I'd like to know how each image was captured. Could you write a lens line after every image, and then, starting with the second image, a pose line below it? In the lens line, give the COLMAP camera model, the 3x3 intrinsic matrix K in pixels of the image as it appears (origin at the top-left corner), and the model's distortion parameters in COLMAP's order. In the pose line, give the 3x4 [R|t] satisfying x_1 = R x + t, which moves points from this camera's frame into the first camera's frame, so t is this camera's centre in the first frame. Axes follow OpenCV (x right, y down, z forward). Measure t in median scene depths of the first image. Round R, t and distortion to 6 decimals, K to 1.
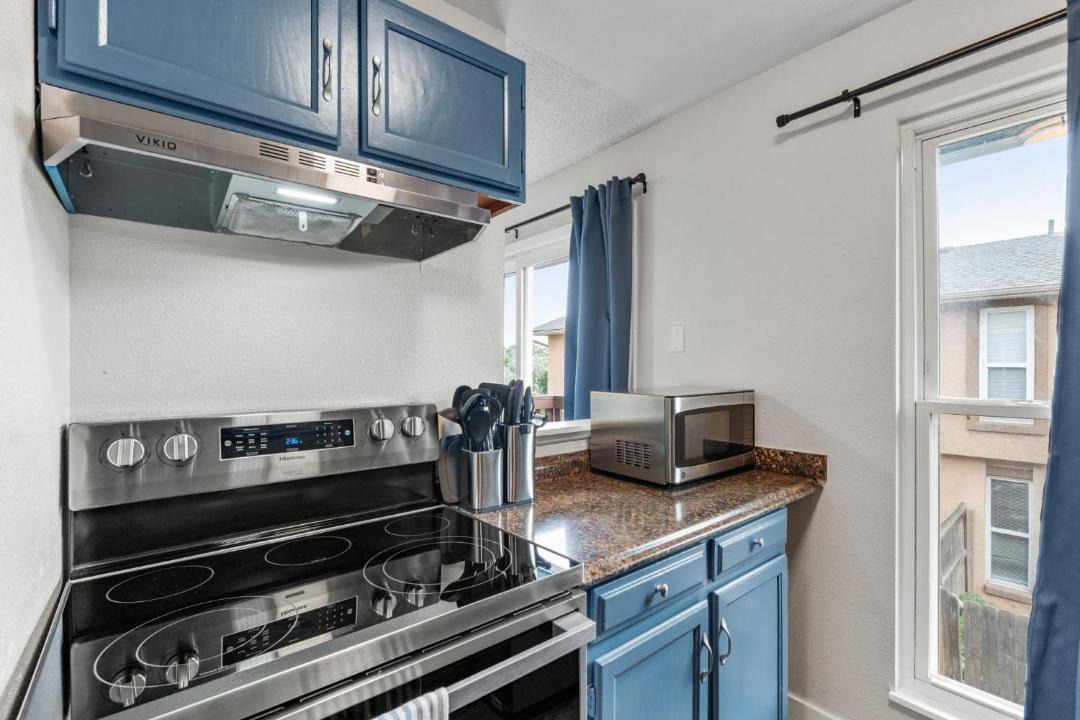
lens RADIAL K [[485.8, 0, 540.0], [0, 485.8, 360.0], [0, 0, 1]] dist [0.000894, -0.020314]
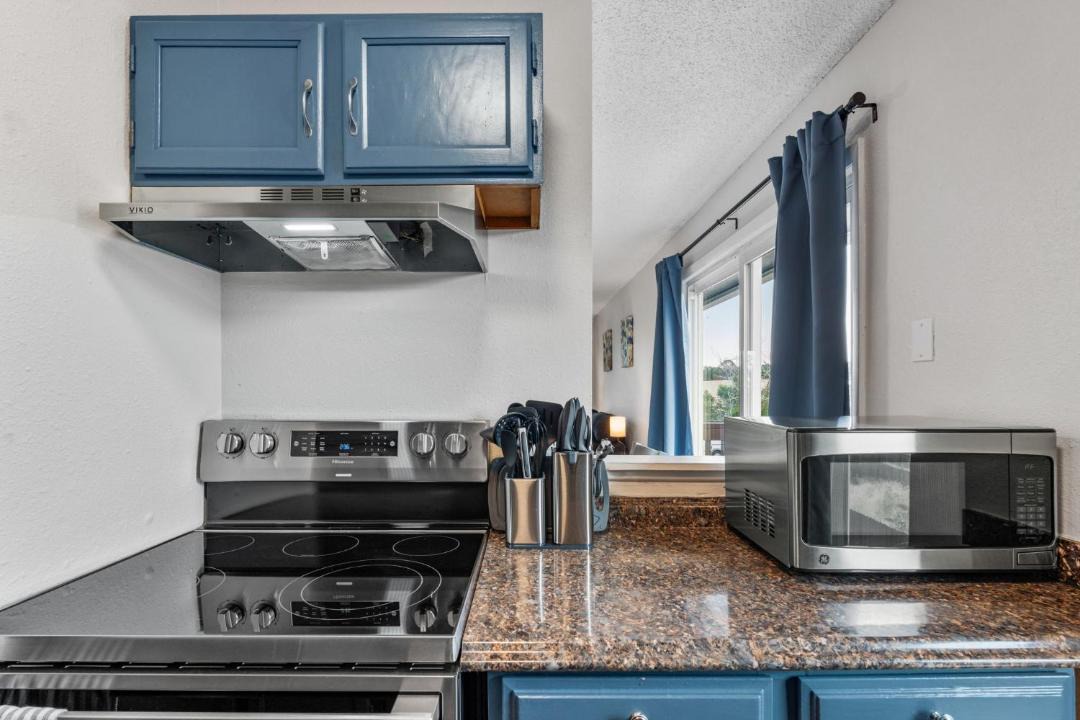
lens RADIAL K [[489.7, 0, 522.7], [0, 489.7, 377.7], [0, 0, 1]] dist [-0.002592, -0.000680]
pose [[0.775960, -0.005046, -0.630762, 0.381190], [0.001839, 0.999982, -0.005737, 0.010091], [0.630780, 0.003292, 0.775955, 0.271610]]
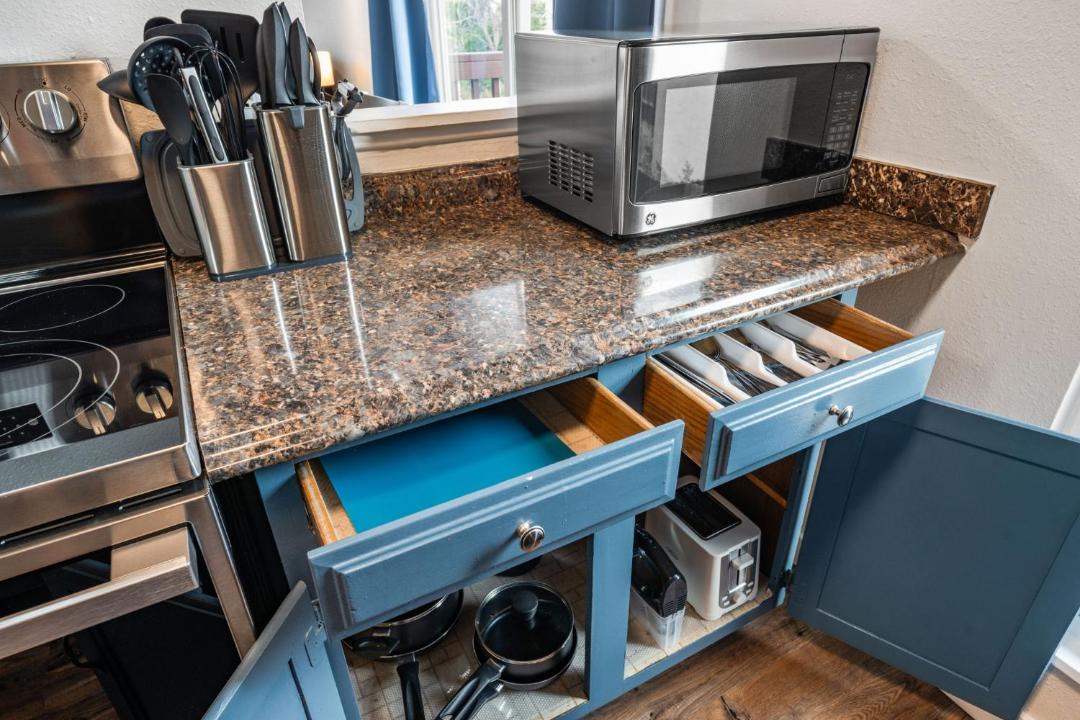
lens RADIAL K [[660.5, 0, 538.1], [0, 660.5, 357.5], [0, 0, 1]] dist [0.001091, 0.000182]
pose [[0.984301, 0.074127, -0.160179, 0.293170], [0.013723, 0.872644, 0.488165, 0.029471], [0.175965, -0.482699, 0.857927, 0.326468]]
